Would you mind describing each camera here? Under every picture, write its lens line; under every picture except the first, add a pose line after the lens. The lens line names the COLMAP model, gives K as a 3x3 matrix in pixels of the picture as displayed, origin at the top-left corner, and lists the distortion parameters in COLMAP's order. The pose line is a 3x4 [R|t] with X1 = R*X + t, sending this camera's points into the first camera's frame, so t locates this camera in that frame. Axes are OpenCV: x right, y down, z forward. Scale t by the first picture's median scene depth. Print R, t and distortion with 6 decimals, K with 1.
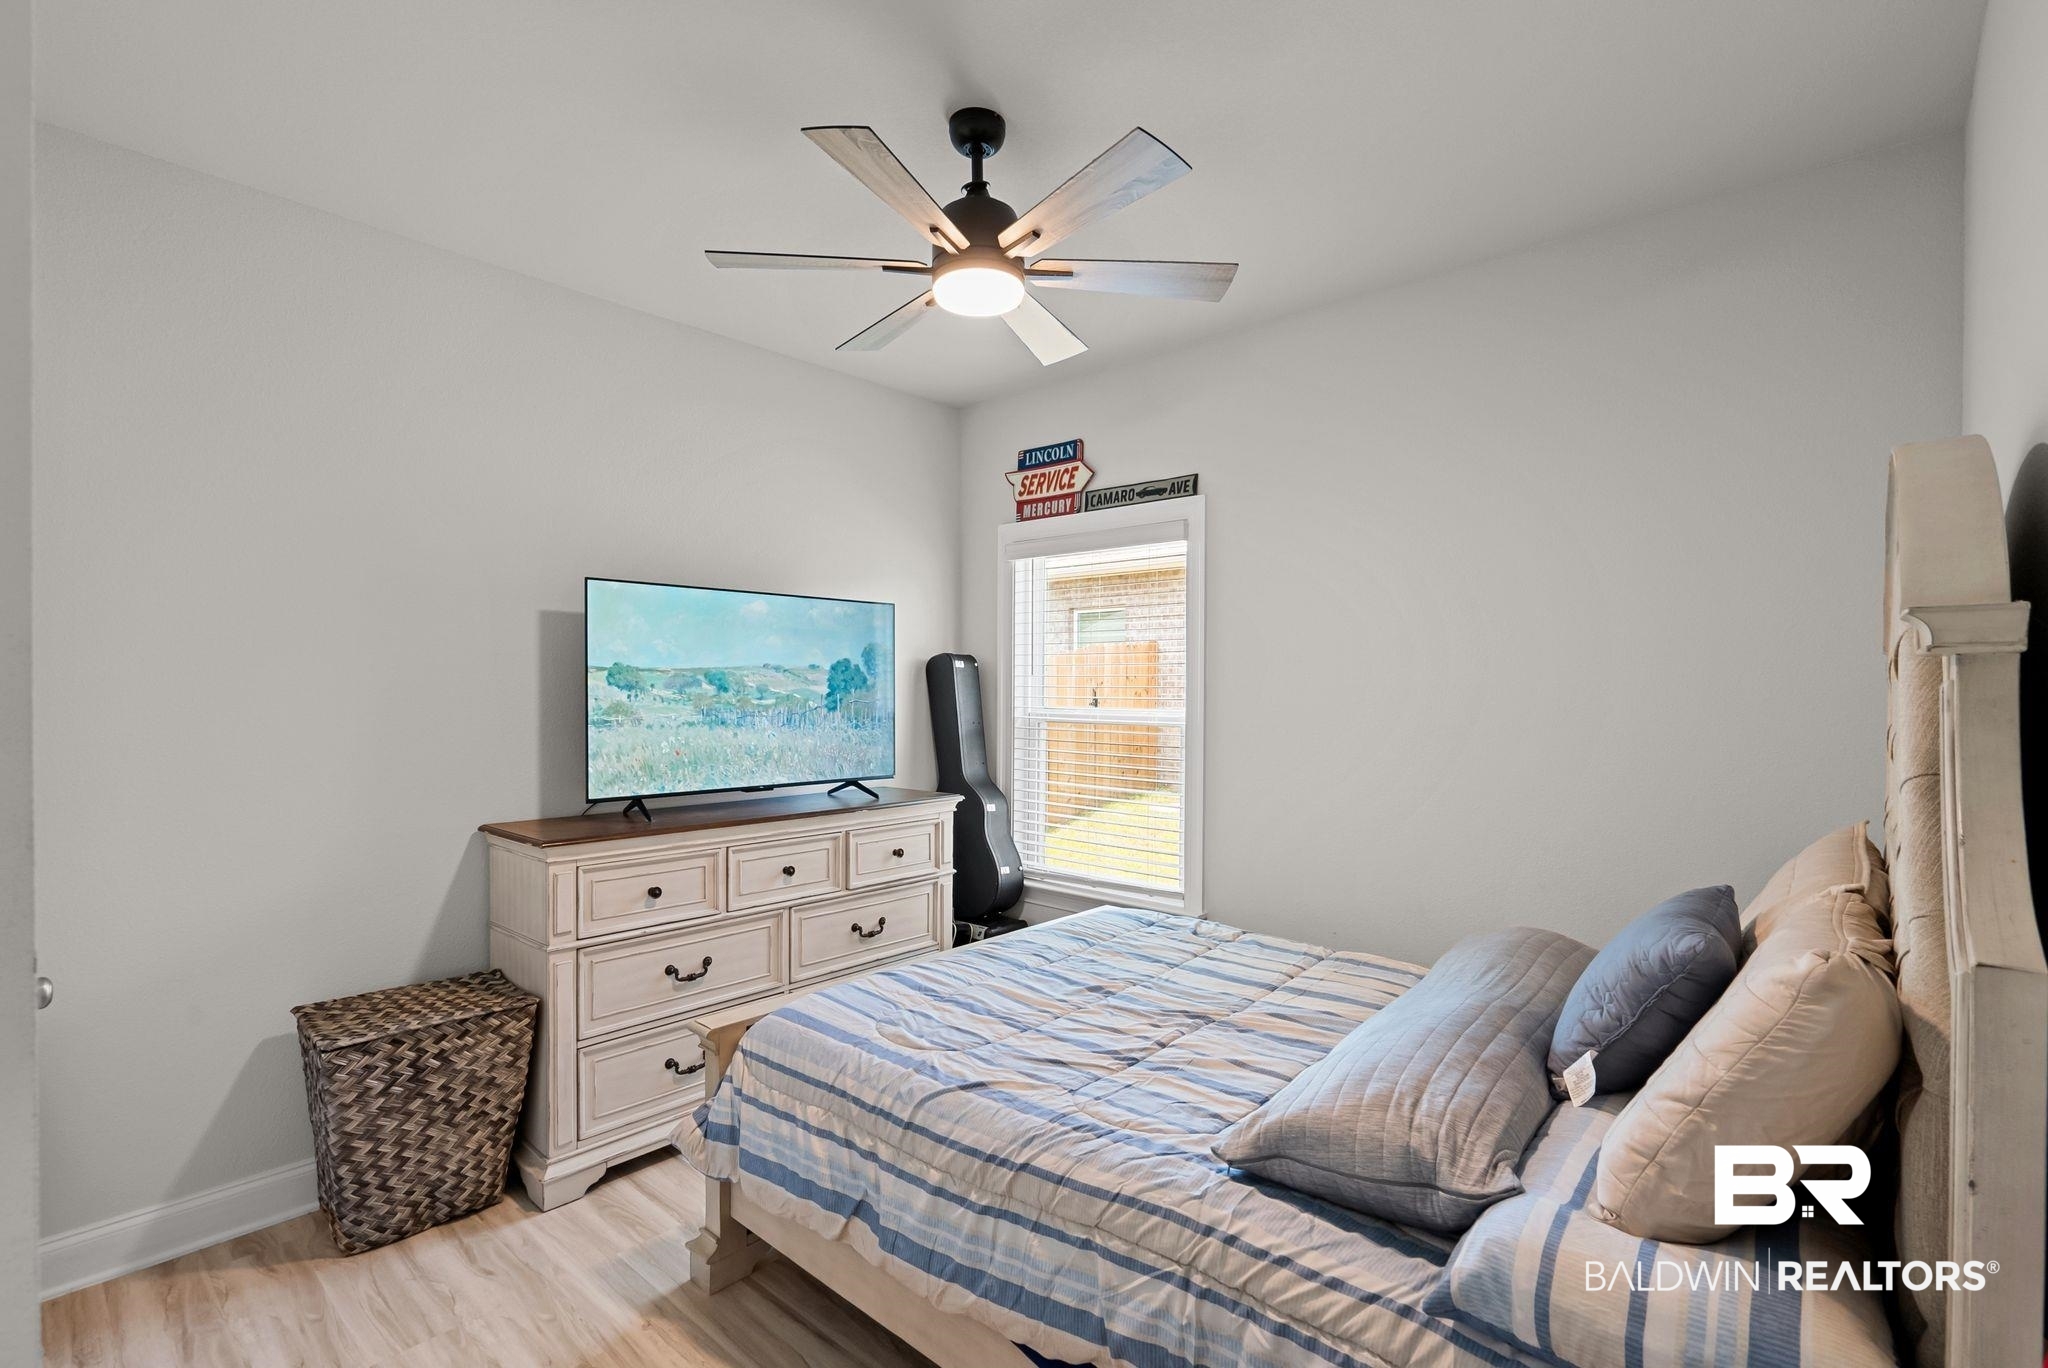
lens RADIAL K [[933.2, 0, 1020.9], [0, 933.2, 695.4], [0, 0, 1]] dist [-0.002179, 0.003446]
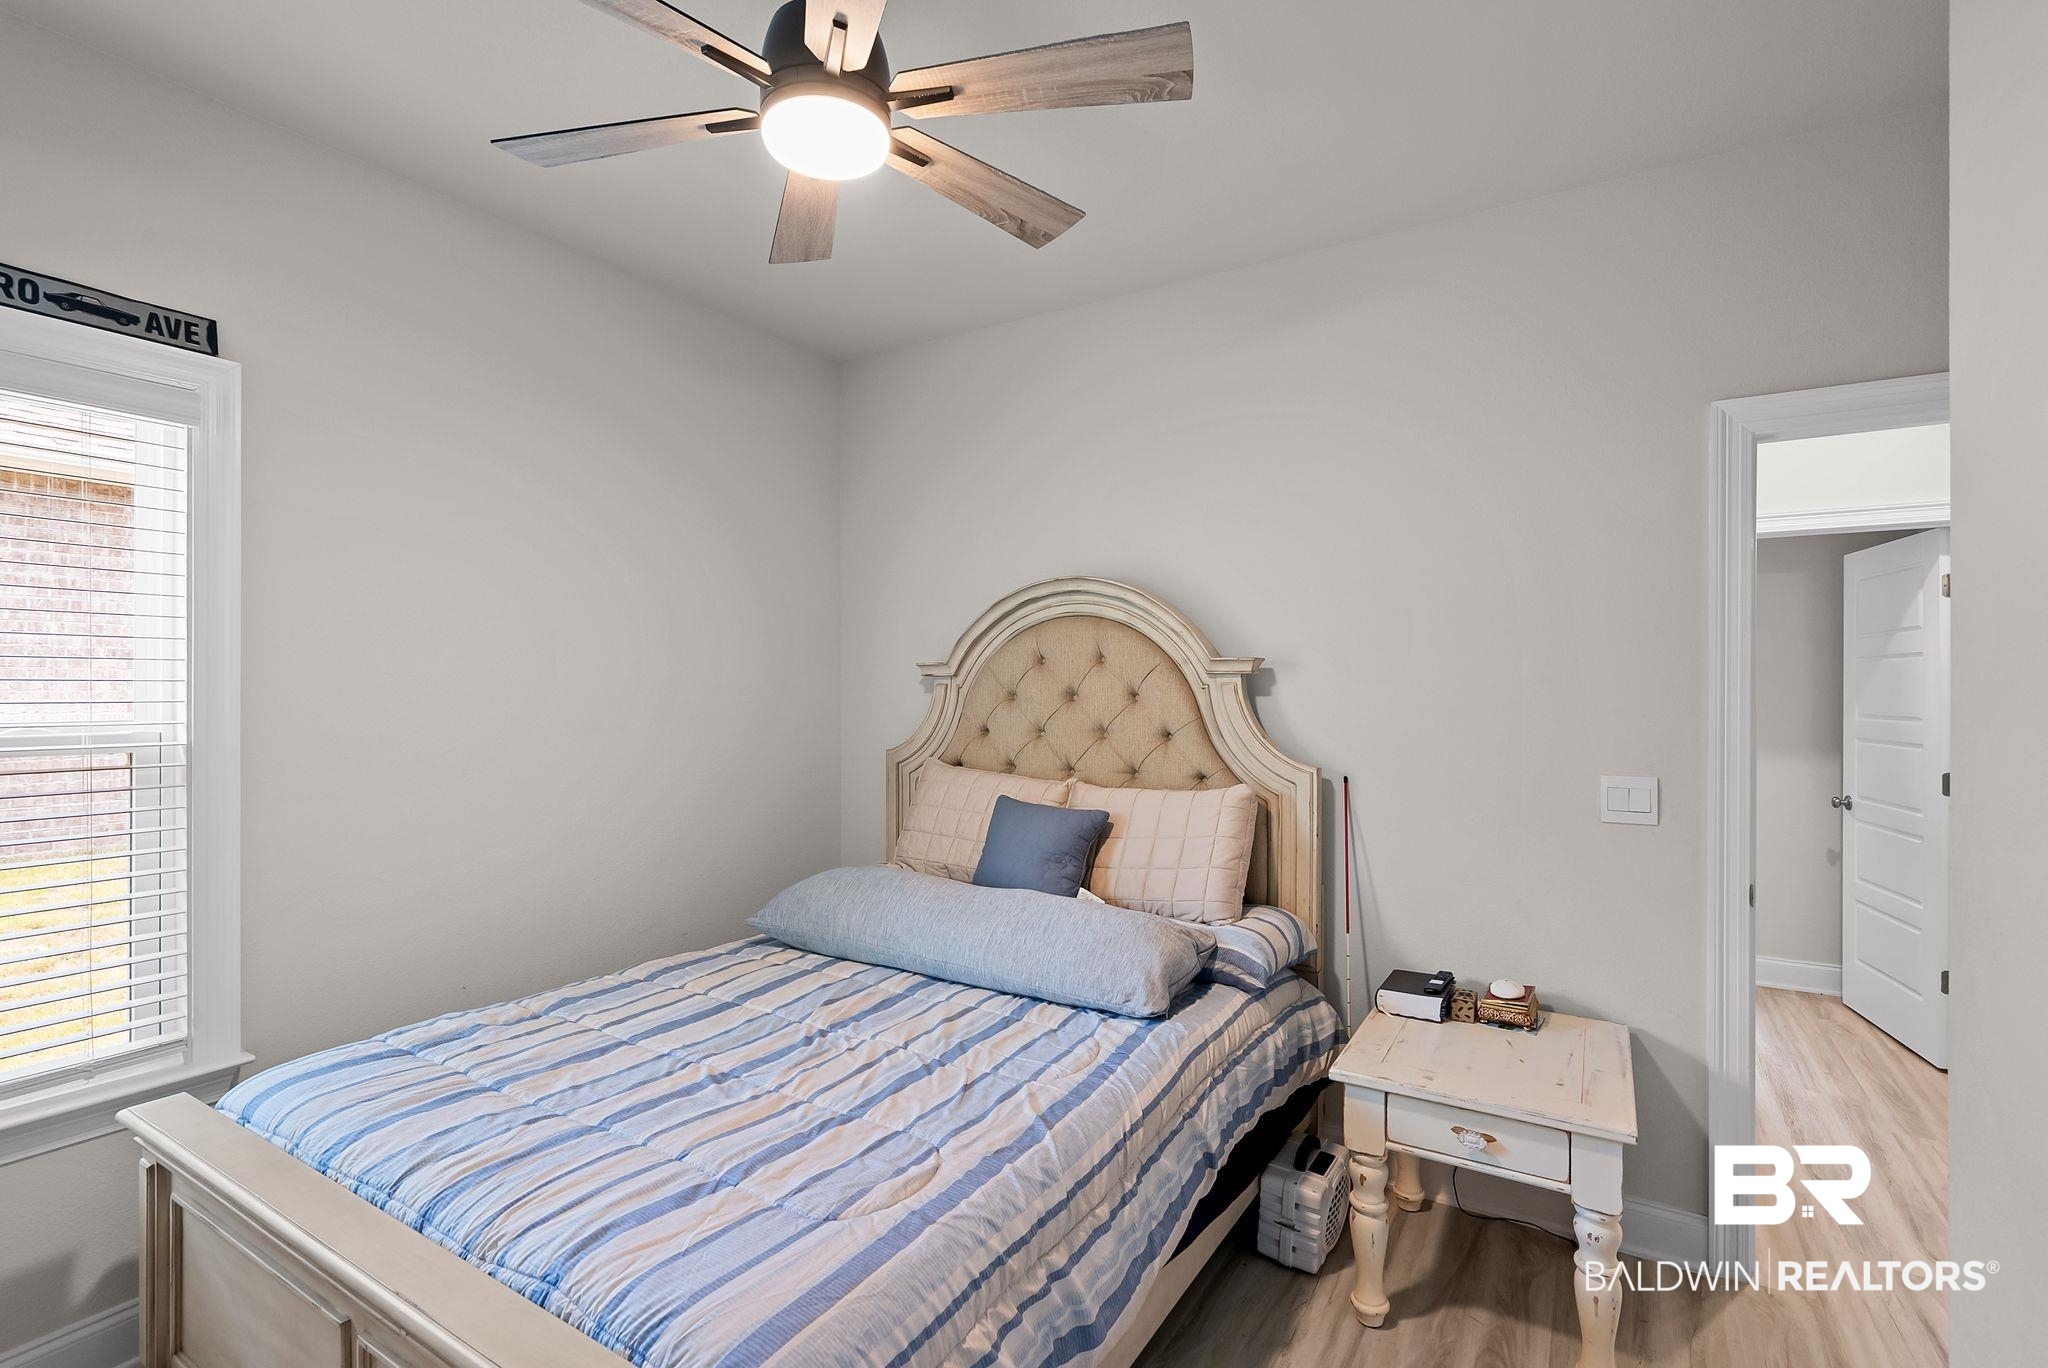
lens RADIAL K [[933.2, 0, 1020.9], [0, 933.2, 695.4], [0, 0, 1]] dist [-0.002179, 0.003446]
pose [[-0.155007, -0.015666, 0.987789, -0.642607], [0.005562, 0.999845, 0.016730, -0.009458], [-0.987898, 0.008088, -0.154895, 0.791217]]
